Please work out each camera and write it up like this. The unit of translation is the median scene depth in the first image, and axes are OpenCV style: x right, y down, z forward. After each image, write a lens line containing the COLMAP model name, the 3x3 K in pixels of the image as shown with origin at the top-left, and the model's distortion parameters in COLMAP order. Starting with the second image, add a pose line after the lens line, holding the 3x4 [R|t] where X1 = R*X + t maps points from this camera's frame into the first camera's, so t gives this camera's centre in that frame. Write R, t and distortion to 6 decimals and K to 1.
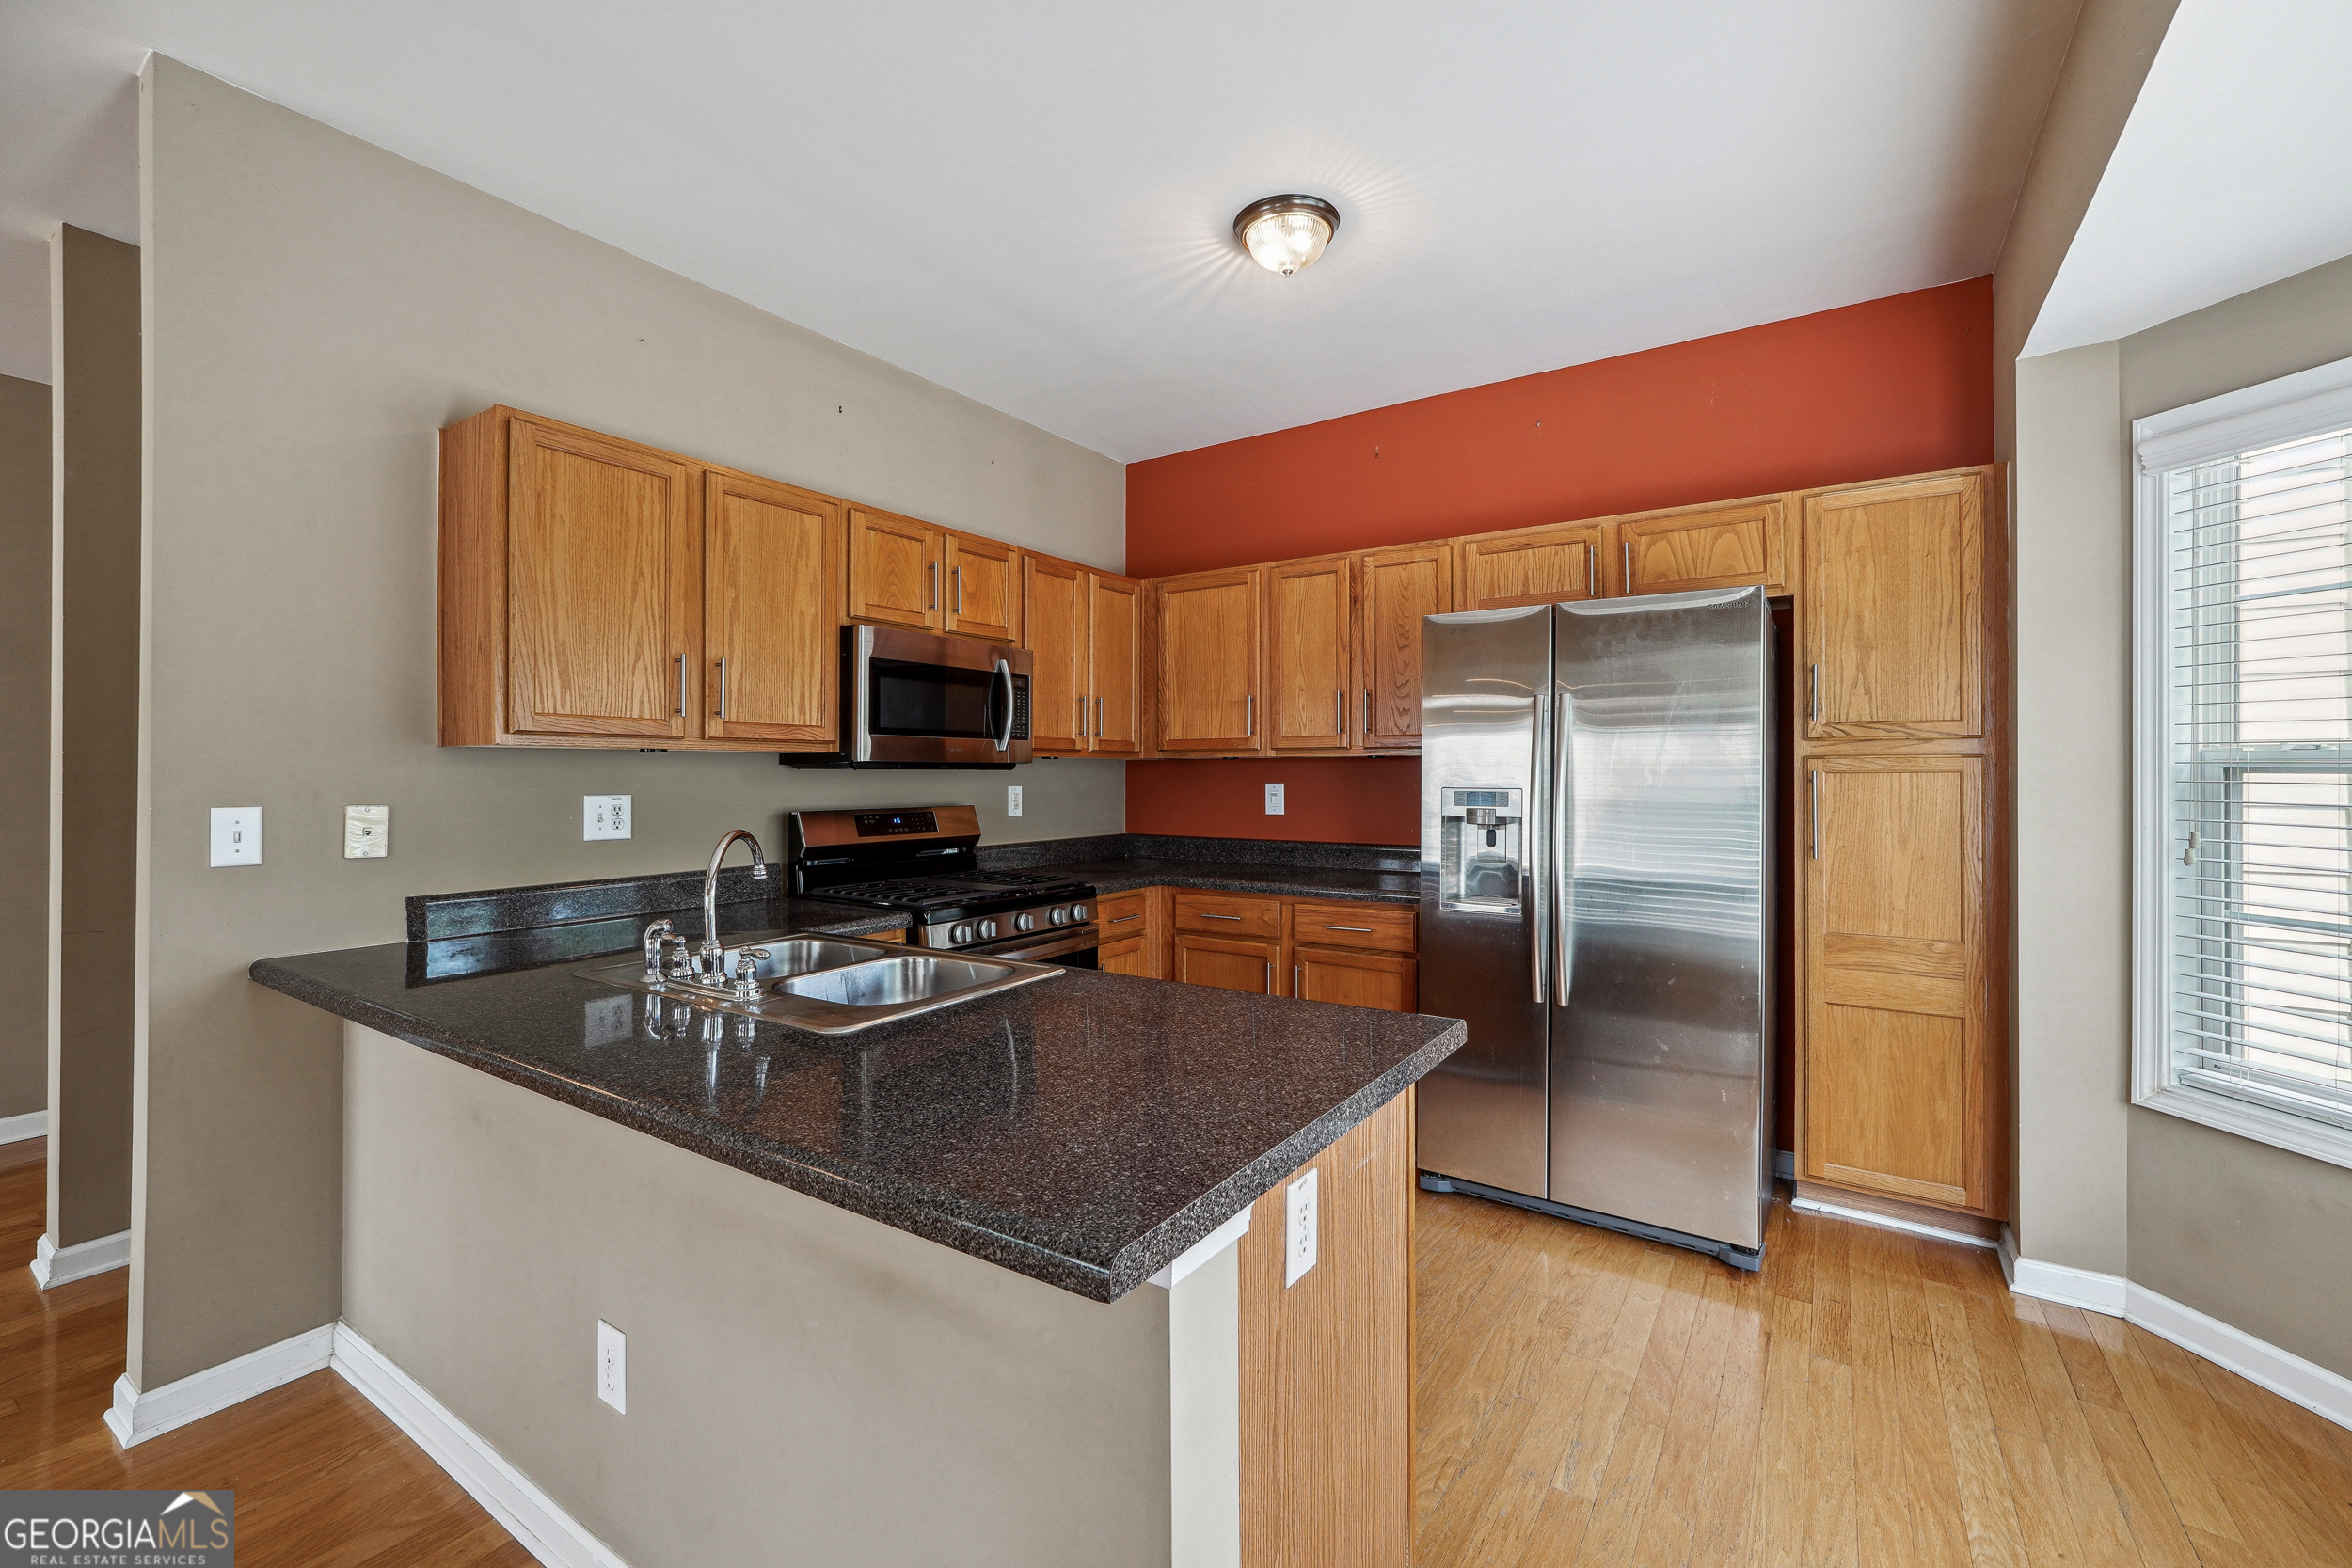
lens RADIAL K [[988.3, 0, 1176.7], [0, 988.3, 774.9], [0, 0, 1]] dist [-0.008271, 0.005530]
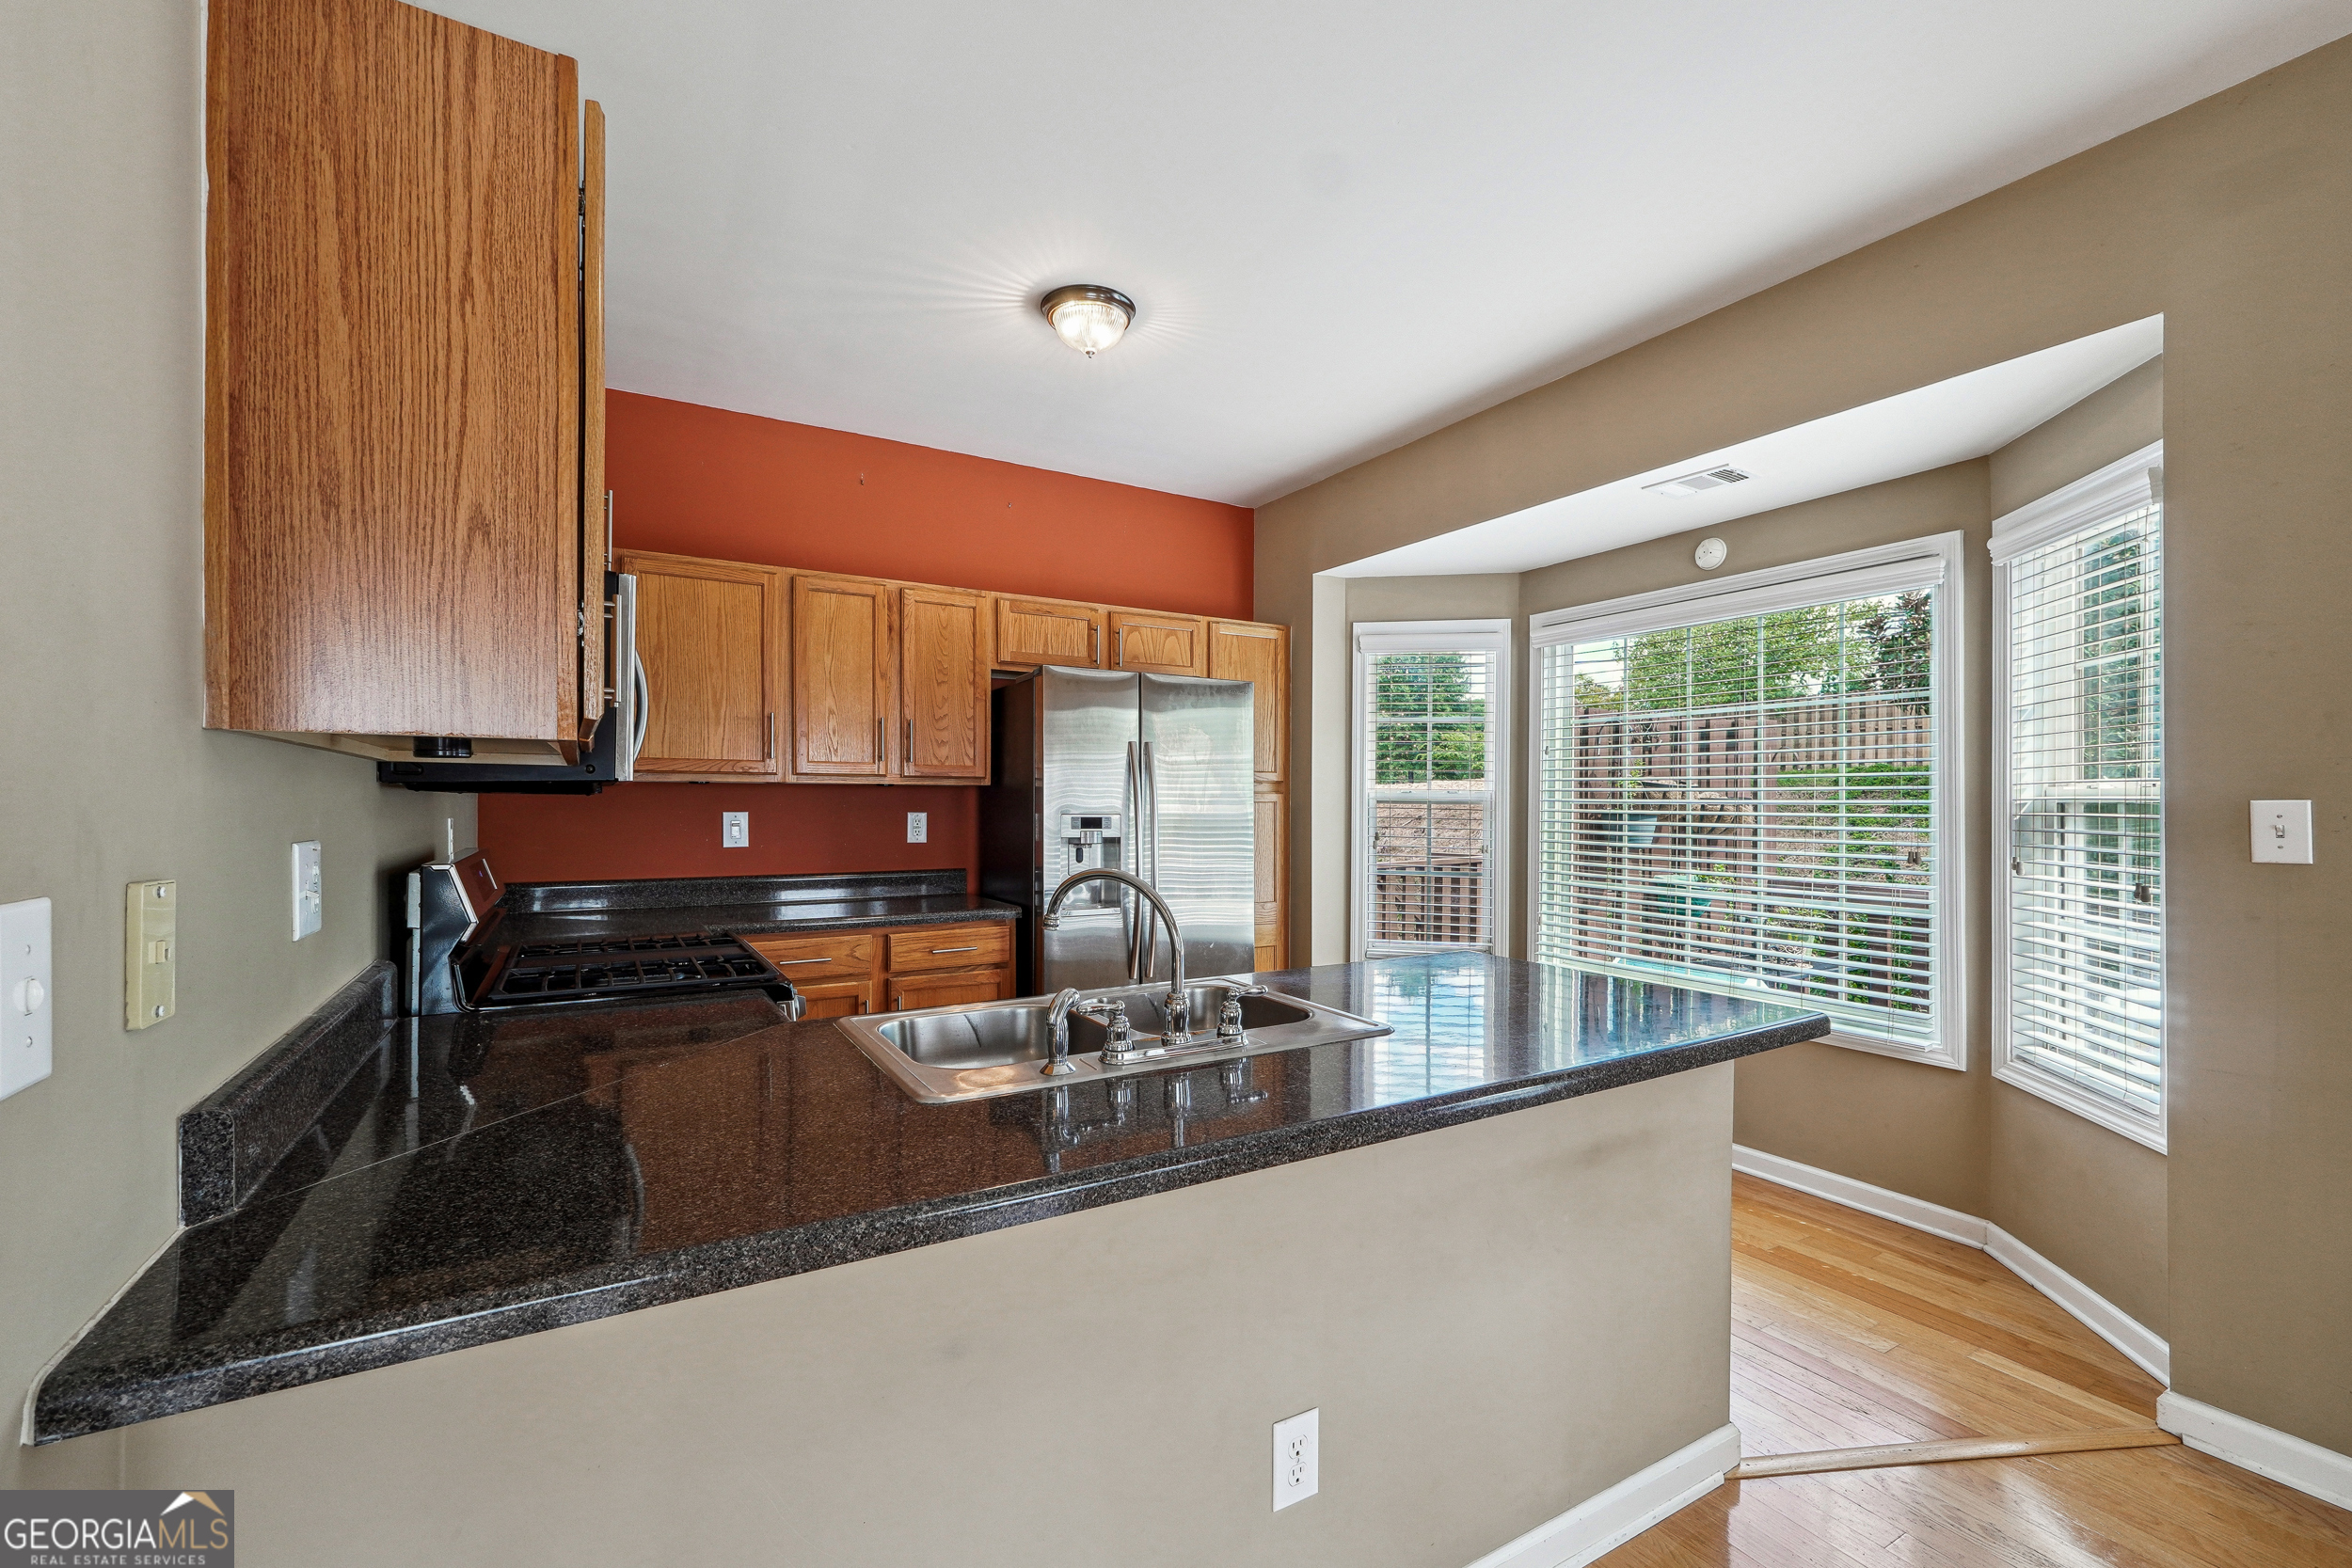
lens RADIAL K [[988.3, 0, 1176.2], [0, 988.3, 816.5], [0, 0, 1]] dist [-0.008271, 0.005530]
pose [[0.428855, -0.010654, 0.903310, -0.725297], [-0.003438, 0.999904, 0.013425, -0.000570], [-0.903367, -0.008863, 0.428777, 0.365917]]
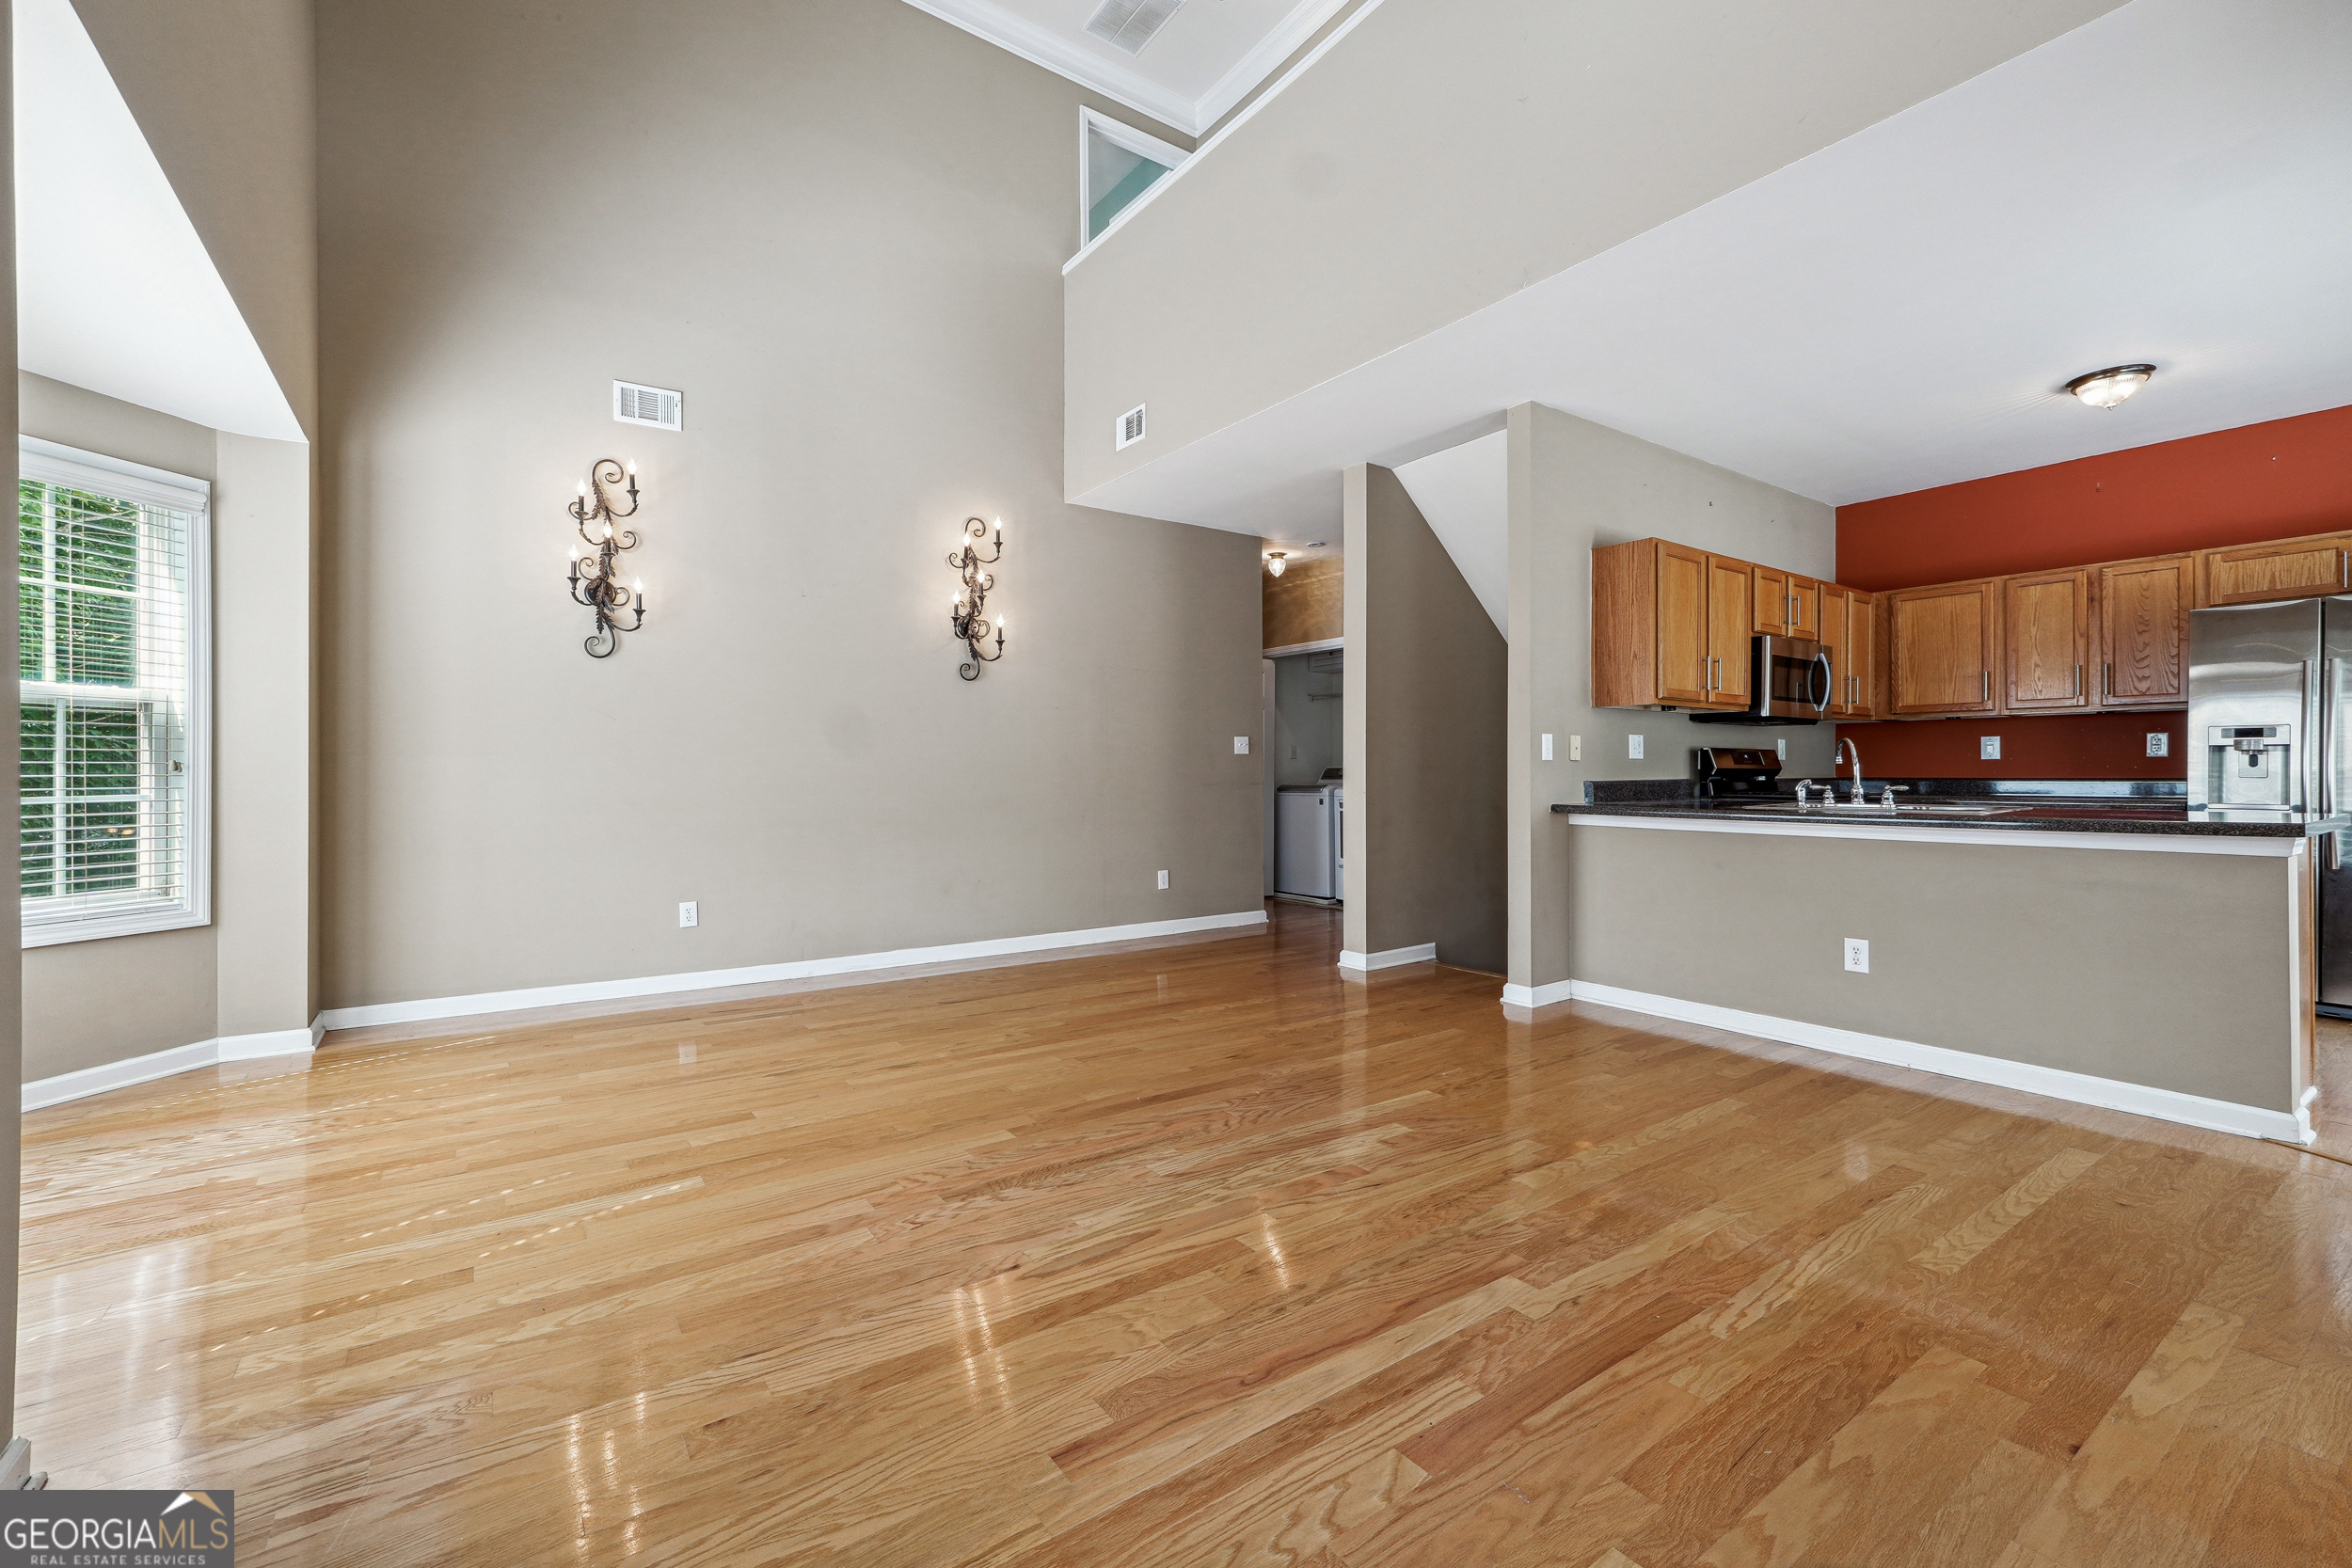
lens RADIAL K [[988.3, 0, 1171.9], [0, 988.3, 768.2], [0, 0, 1]] dist [-0.008271, 0.005530]
pose [[0.934035, -0.001460, -0.357178, -0.640343], [-0.000726, 0.999982, -0.005985, 0.083545], [0.357181, 0.005850, 0.934017, -0.908206]]
